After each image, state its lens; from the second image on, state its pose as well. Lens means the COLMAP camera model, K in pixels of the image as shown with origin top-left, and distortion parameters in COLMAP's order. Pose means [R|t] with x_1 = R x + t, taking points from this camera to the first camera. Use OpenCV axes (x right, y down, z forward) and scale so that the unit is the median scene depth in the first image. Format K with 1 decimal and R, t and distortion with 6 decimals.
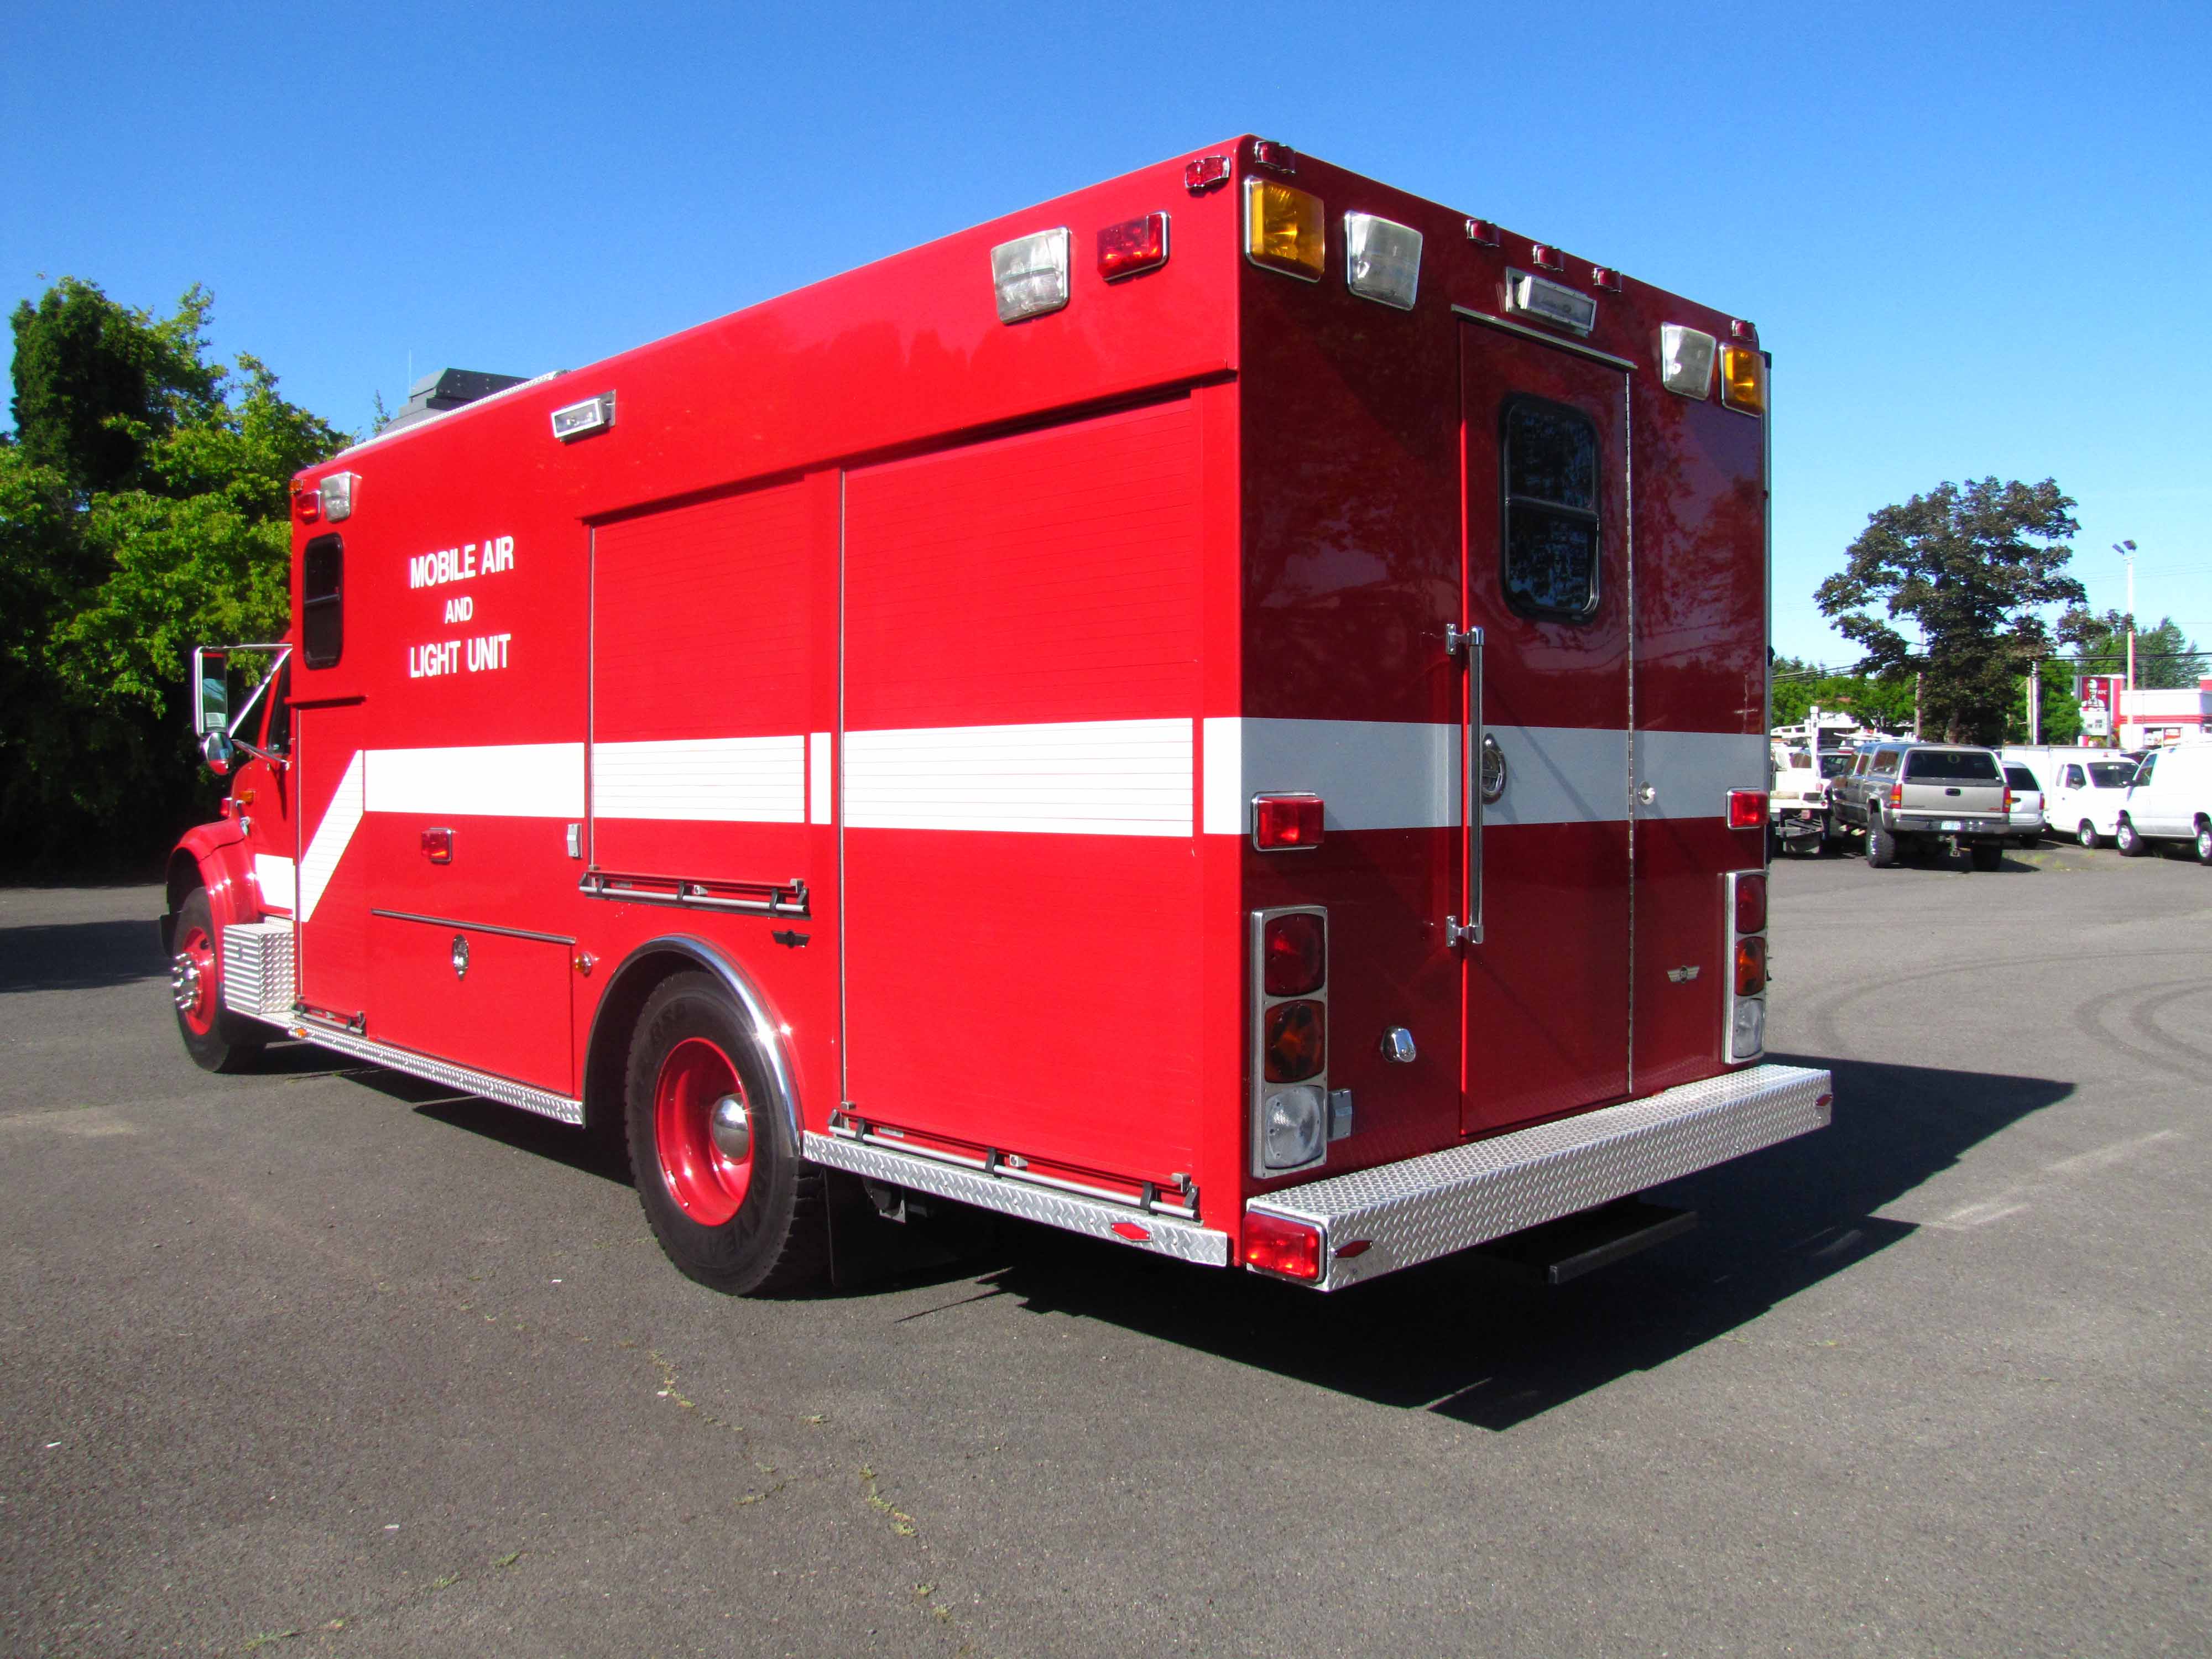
lens RADIAL K [[1789.6, 0, 1116.3], [0, 1789.6, 834.5], [0, 0, 1]] dist [-0.102201, -0.011256]
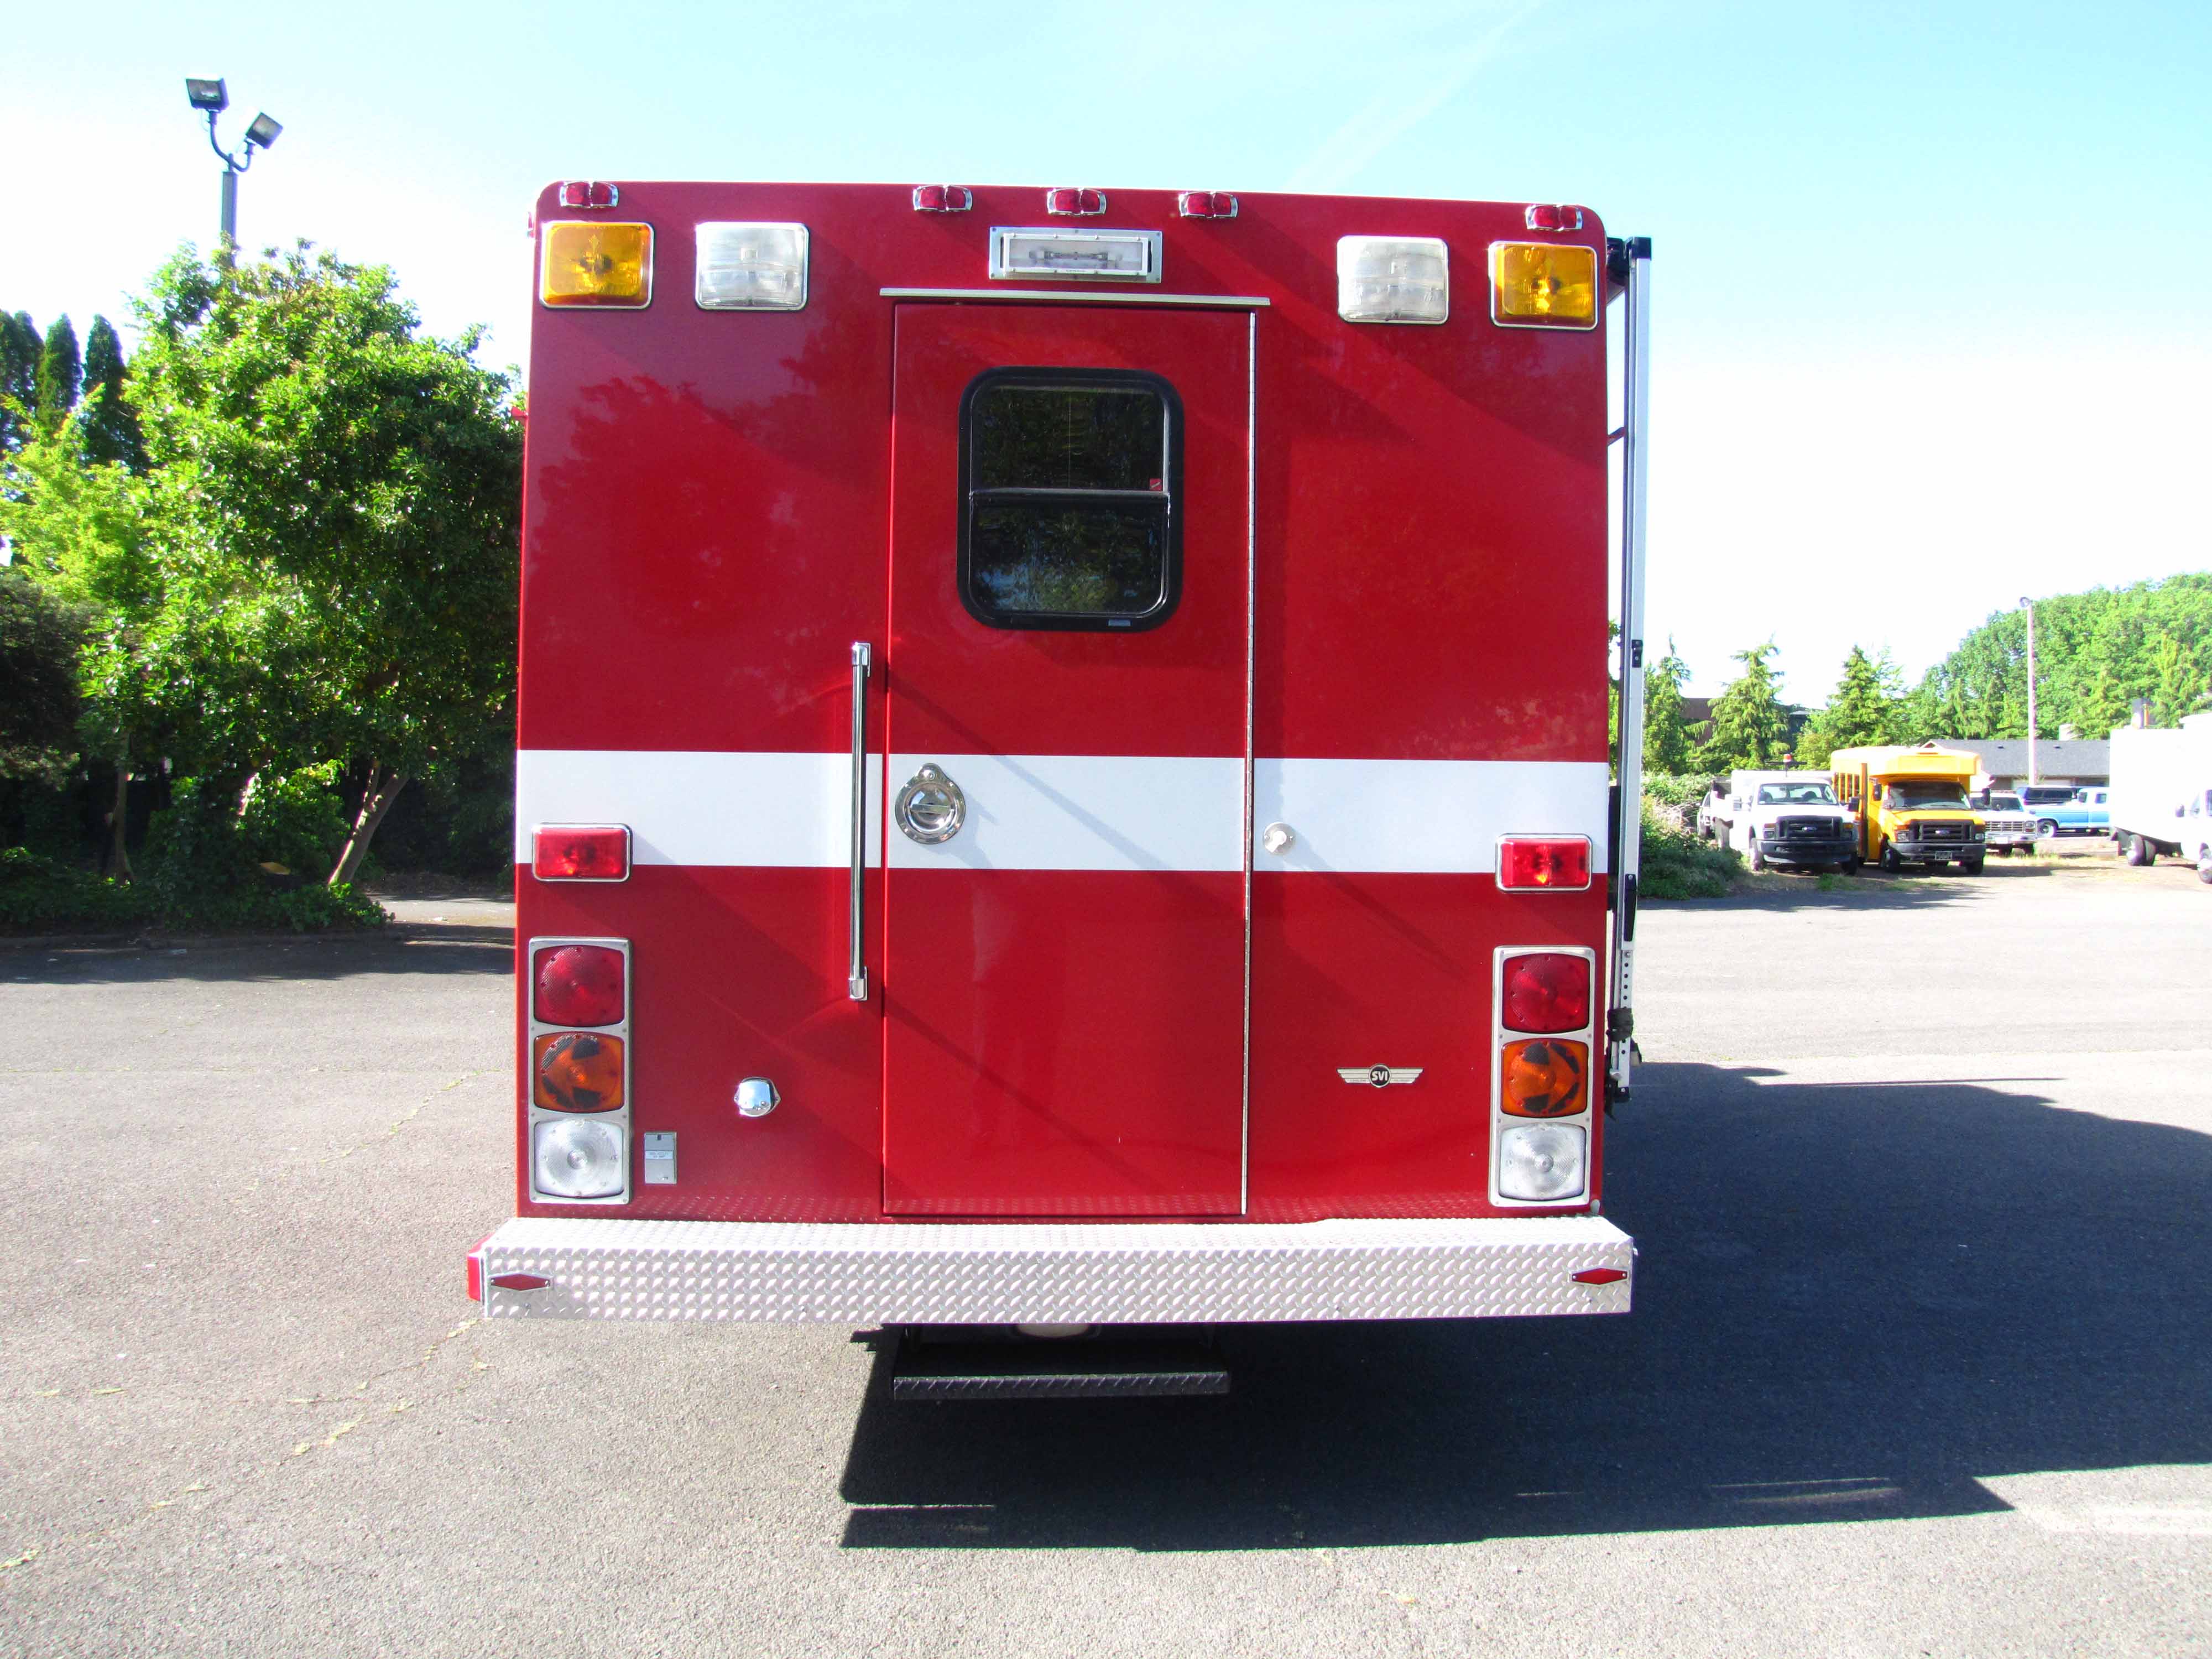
lens RADIAL K [[1789.6, 0, 1107.2], [0, 1789.6, 827.2], [0, 0, 1]] dist [-0.102201, -0.011256]
pose [[0.755921, 0.018495, -0.654402, 0.841203], [-0.034566, 0.999334, -0.011685, -0.017734], [0.653750, 0.031453, 0.756057, 0.383793]]
